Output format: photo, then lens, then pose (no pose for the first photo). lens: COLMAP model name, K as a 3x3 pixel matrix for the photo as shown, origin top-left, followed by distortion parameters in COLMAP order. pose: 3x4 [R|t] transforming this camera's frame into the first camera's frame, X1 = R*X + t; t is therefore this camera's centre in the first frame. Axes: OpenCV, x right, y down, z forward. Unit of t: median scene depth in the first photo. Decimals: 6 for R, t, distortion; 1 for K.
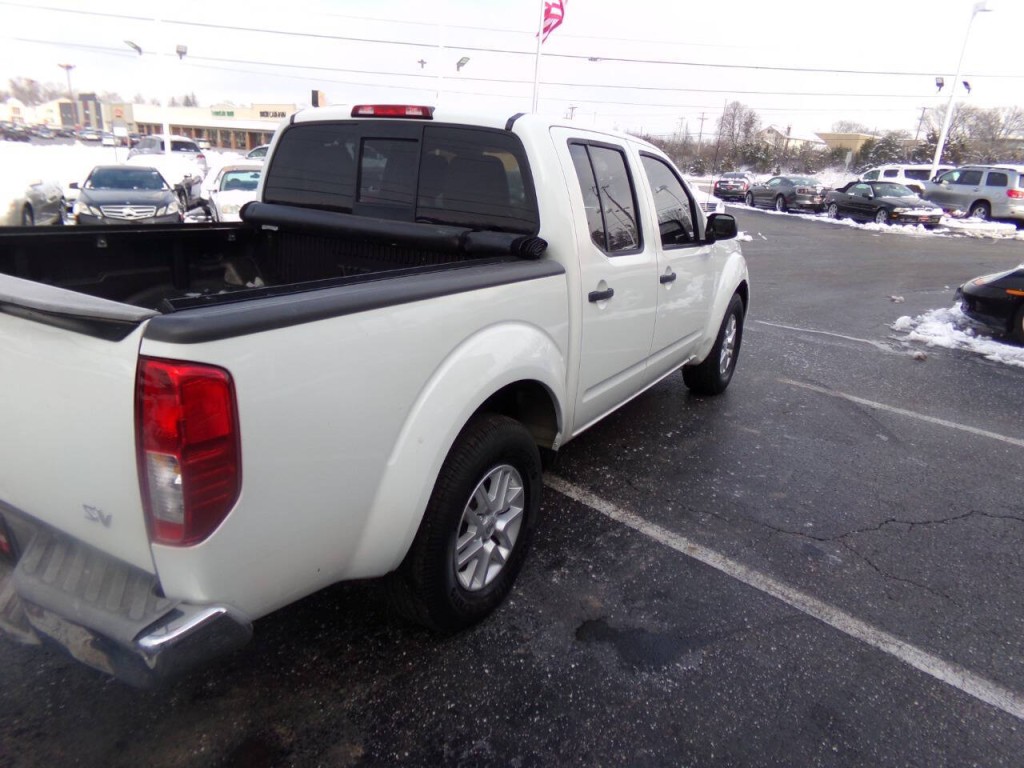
lens RADIAL K [[710.9, 0, 518.7], [0, 710.9, 384.1], [0, 0, 1]] dist [-0.040688, 0.071670]
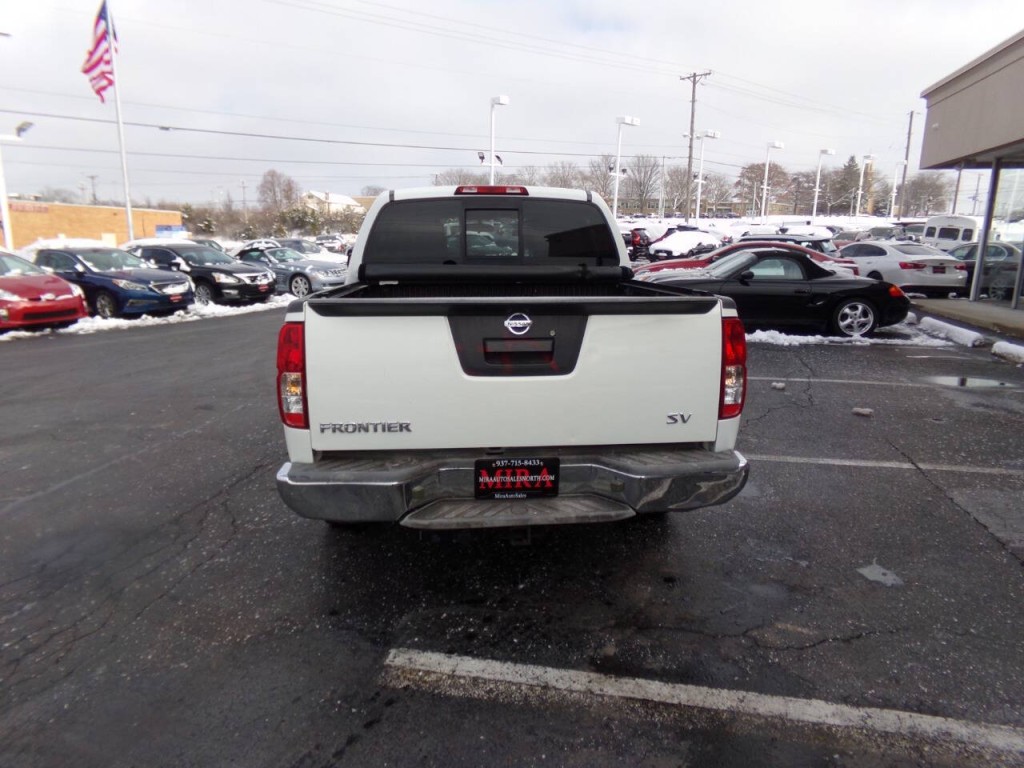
lens RADIAL K [[710.9, 0, 517.3], [0, 710.9, 393.2], [0, 0, 1]] dist [-0.040688, 0.071670]
pose [[0.816692, -0.178717, 0.548702, -0.657846], [0.218420, 0.975828, -0.007262, 0.017050], [-0.534141, 0.125778, 0.835986, -0.096081]]
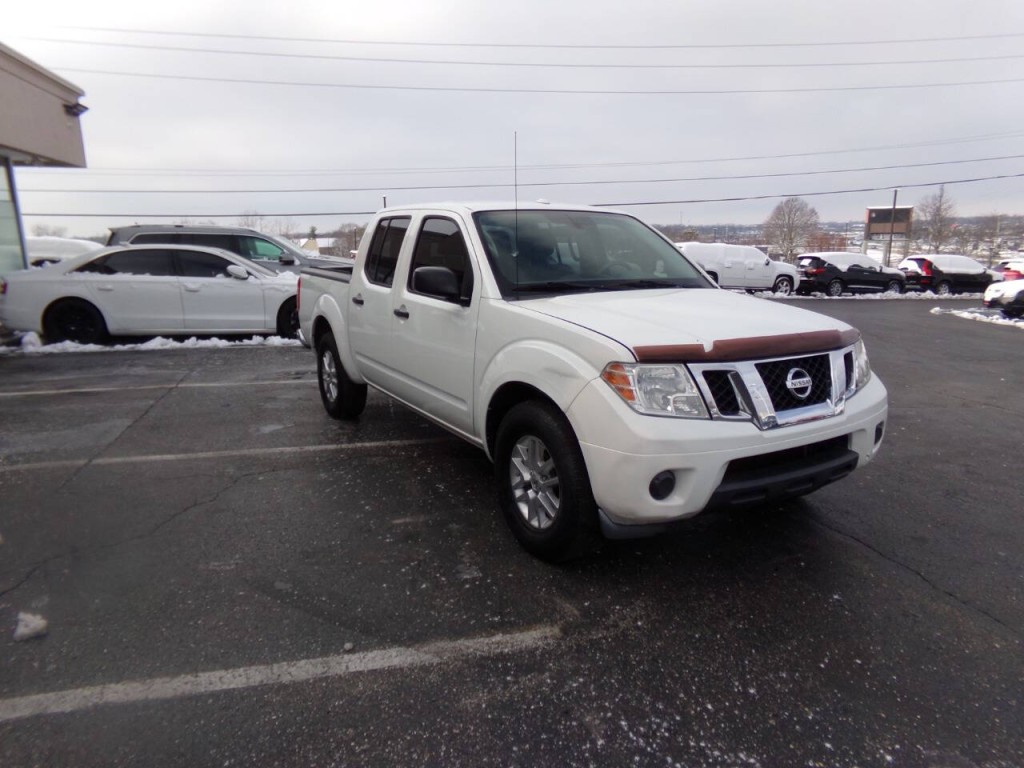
lens RADIAL K [[710.9, 0, 517.5], [0, 710.9, 393.9], [0, 0, 1]] dist [-0.040688, 0.071670]
pose [[-0.489509, 0.132331, -0.861899, 1.016600], [-0.284705, 0.909997, 0.301412, -0.384366], [0.824211, 0.392931, -0.407777, 1.460897]]
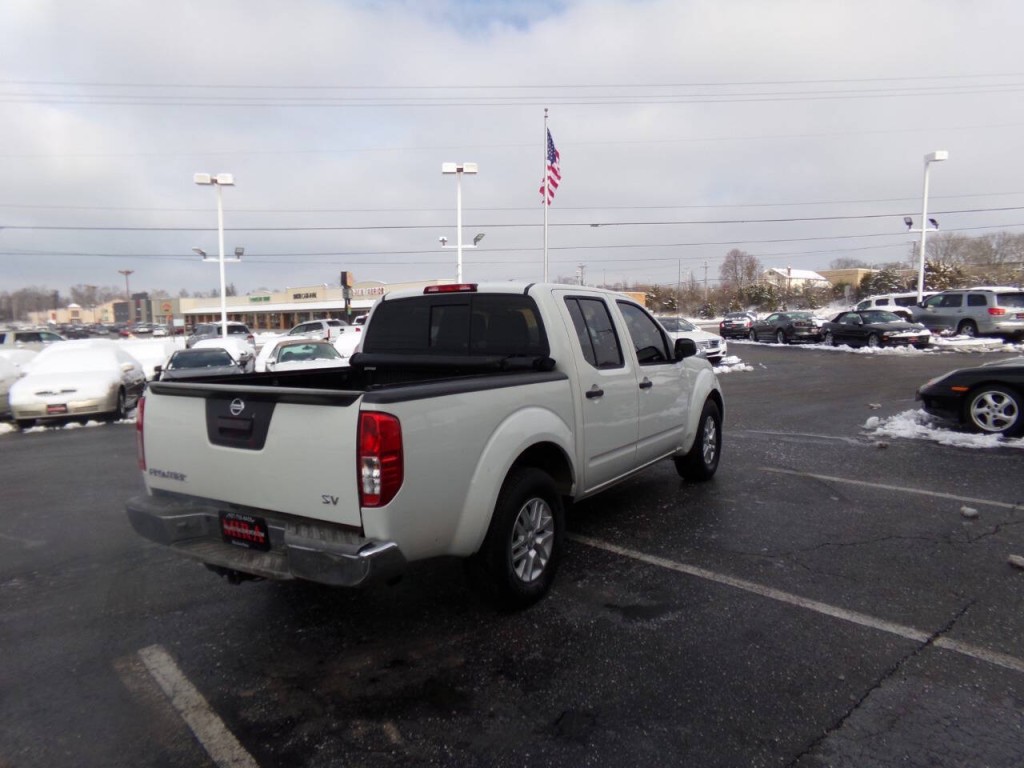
lens RADIAL K [[710.9, 0, 513.2], [0, 710.9, 391.6], [0, 0, 1]] dist [-0.040688, 0.071670]
pose [[0.996397, -0.075855, -0.037927, 0.001112], [0.066525, 0.976452, -0.205221, 0.114661], [0.052601, 0.201959, 0.977980, -0.327775]]
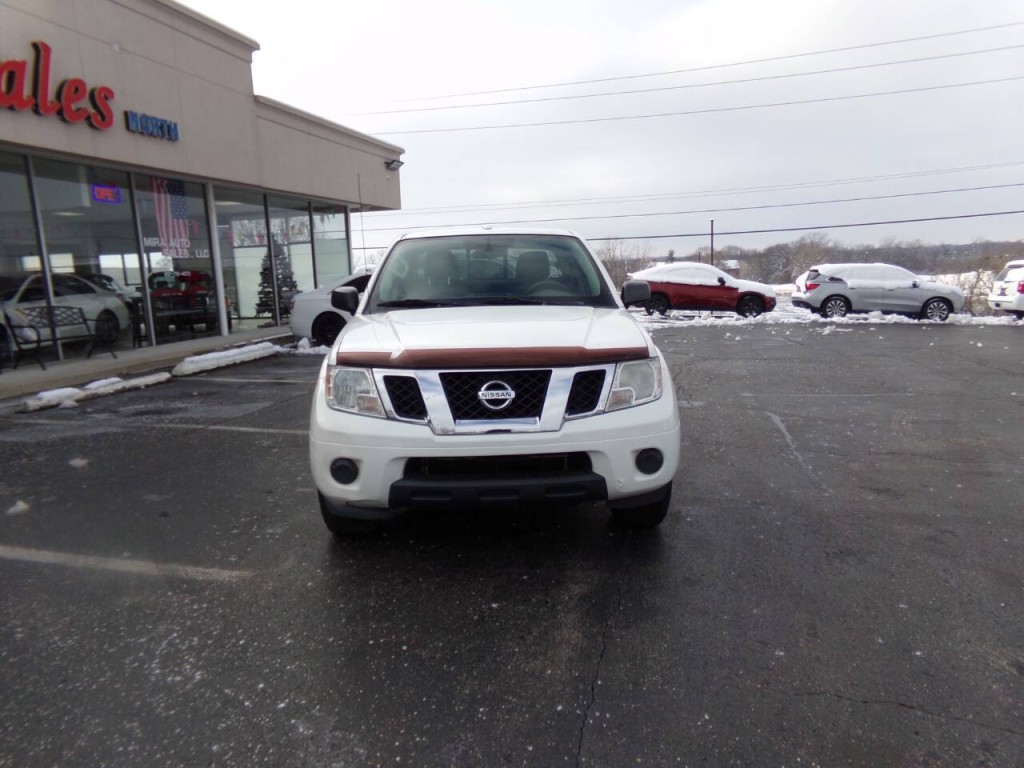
lens RADIAL K [[710.9, 0, 510.9], [0, 710.9, 391.2], [0, 0, 1]] dist [-0.040688, 0.071670]
pose [[-0.847662, 0.053730, -0.527809, 0.642388], [-0.184246, 0.903127, 0.387835, -0.554278], [0.497517, 0.425999, -0.755646, 1.965227]]
